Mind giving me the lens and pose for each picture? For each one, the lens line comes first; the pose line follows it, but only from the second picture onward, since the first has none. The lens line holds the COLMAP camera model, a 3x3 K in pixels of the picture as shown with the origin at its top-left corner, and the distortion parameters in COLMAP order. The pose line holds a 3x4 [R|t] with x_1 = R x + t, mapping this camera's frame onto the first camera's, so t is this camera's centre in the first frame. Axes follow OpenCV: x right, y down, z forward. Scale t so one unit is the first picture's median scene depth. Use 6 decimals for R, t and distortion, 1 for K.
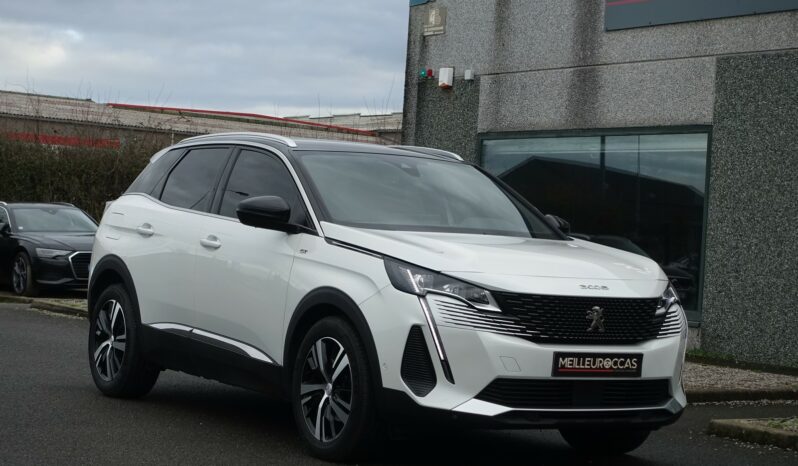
lens RADIAL K [[1693.1, 0, 399.0], [0, 1693.1, 233.0], [0, 0, 1]] dist [-0.032797, -0.432429]
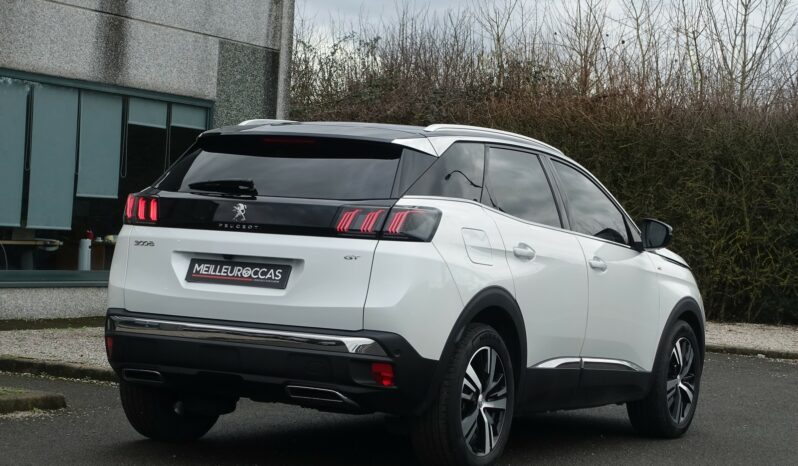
lens RADIAL K [[1880.7, 0, 399.0], [0, 1880.7, 233.0], [0, 0, 1]] dist [0.032490, 0.099070]
pose [[-0.498934, -0.085779, 0.862384, -1.127904], [-0.089591, 0.994863, 0.047123, -0.060344], [-0.861996, -0.053751, -0.504057, 1.906092]]
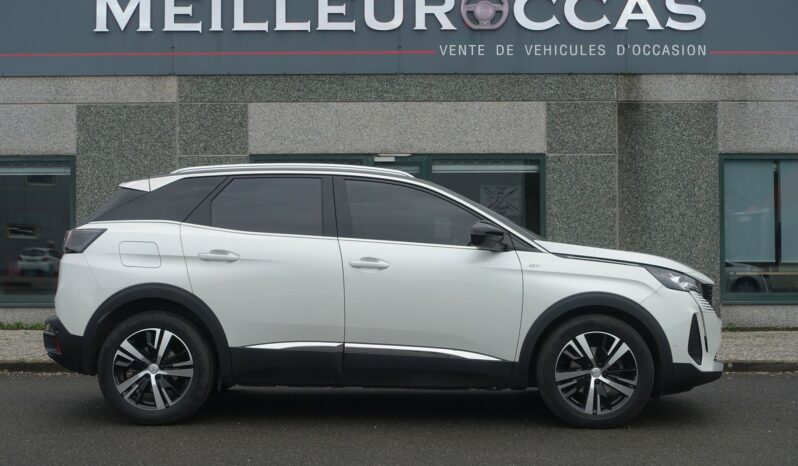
lens RADIAL K [[1054.4, 0, 399.0], [0, 1054.4, 233.0], [0, 0, 1]] dist [-0.034215, -0.025543]
pose [[0.554904, -0.040038, 0.830950, -0.790789], [0.029747, 0.999157, 0.028278, -0.039657], [-0.831382, 0.009027, 0.555627, 0.699280]]
